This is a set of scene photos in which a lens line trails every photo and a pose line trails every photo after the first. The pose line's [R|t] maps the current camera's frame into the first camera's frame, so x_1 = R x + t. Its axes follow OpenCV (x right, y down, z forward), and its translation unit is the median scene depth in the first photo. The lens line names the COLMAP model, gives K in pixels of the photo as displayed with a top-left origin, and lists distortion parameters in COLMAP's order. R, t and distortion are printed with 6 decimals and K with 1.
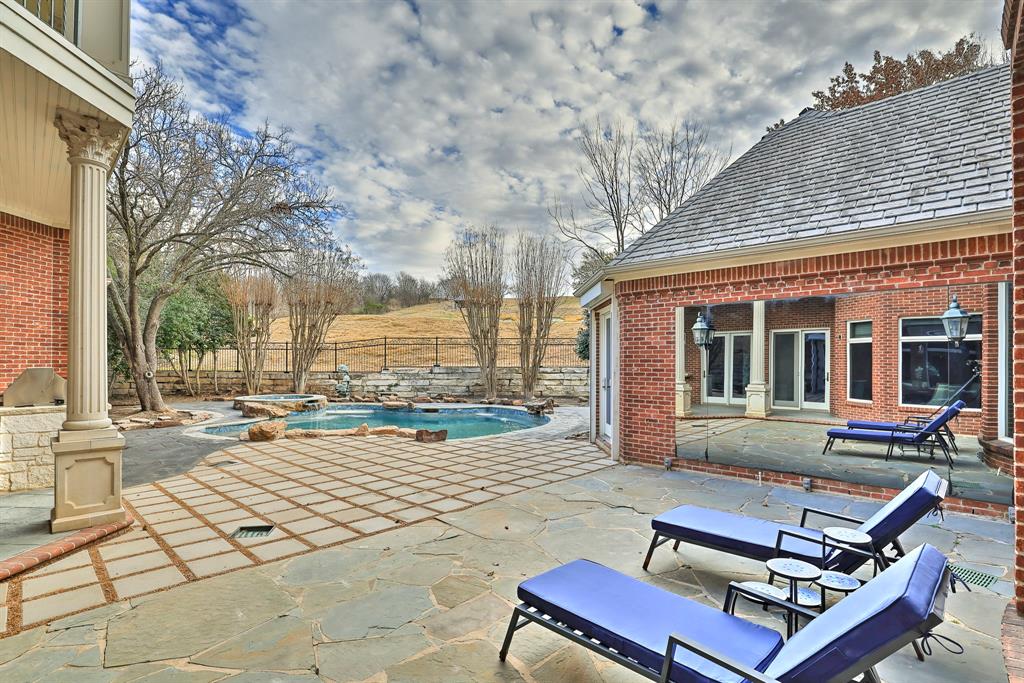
lens RADIAL K [[479.9, 0, 484.9], [0, 479.9, 353.7], [0, 0, 1]] dist [-0.026367, -0.000053]
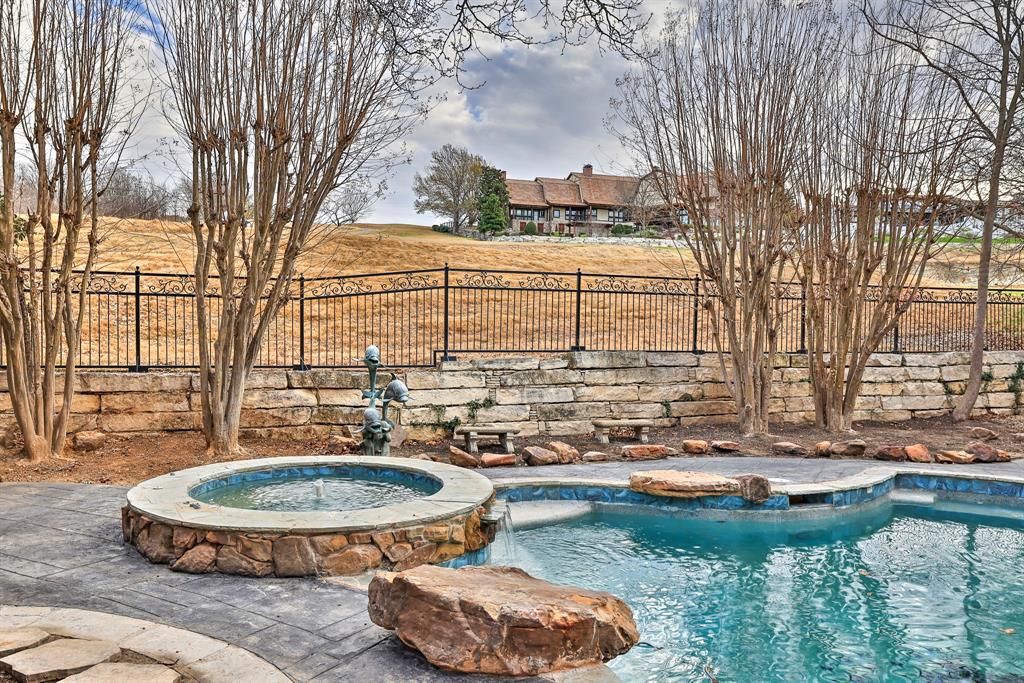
lens RADIAL K [[769.3, 0, 509.5], [0, 769.3, 344.6], [0, 0, 1]] dist [-0.000823, 0.007011]
pose [[0.943529, 0.003942, 0.331267, -0.365068], [-0.015212, 0.999390, 0.031435, 0.004351], [-0.330941, -0.034699, 0.943013, 0.469671]]
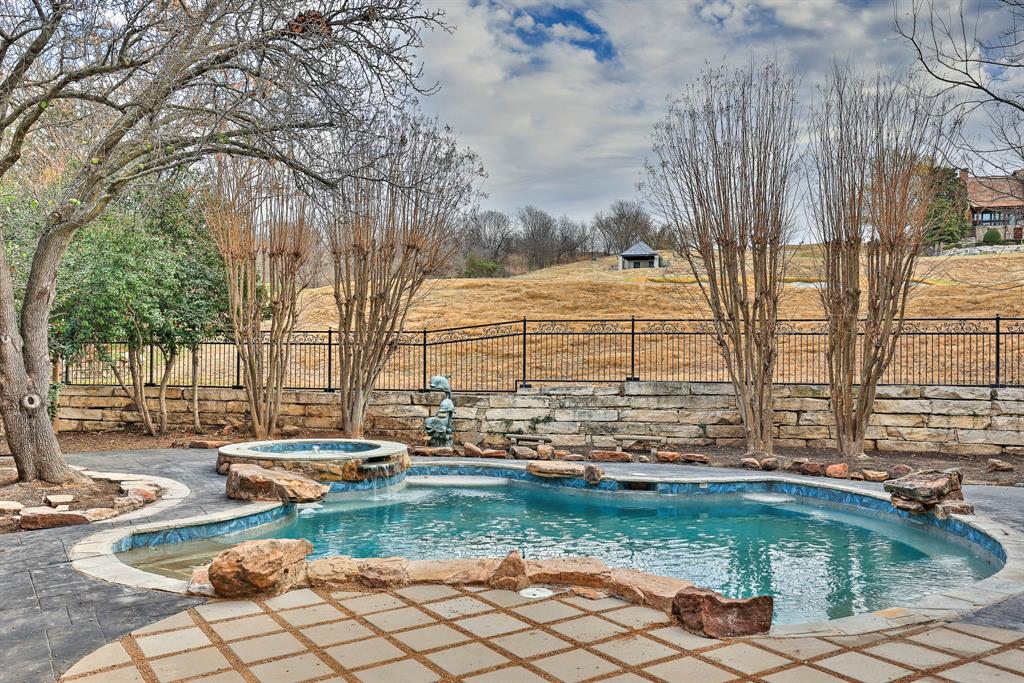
lens RADIAL K [[839.4, 0, 509.5], [0, 839.4, 339.0], [0, 0, 1]] dist [0.030135, 0.009926]
pose [[0.981541, -0.001340, -0.191246, -0.064221], [-0.001156, 0.999916, -0.012935, -0.003525], [0.191248, 0.012917, 0.981457, 0.179308]]
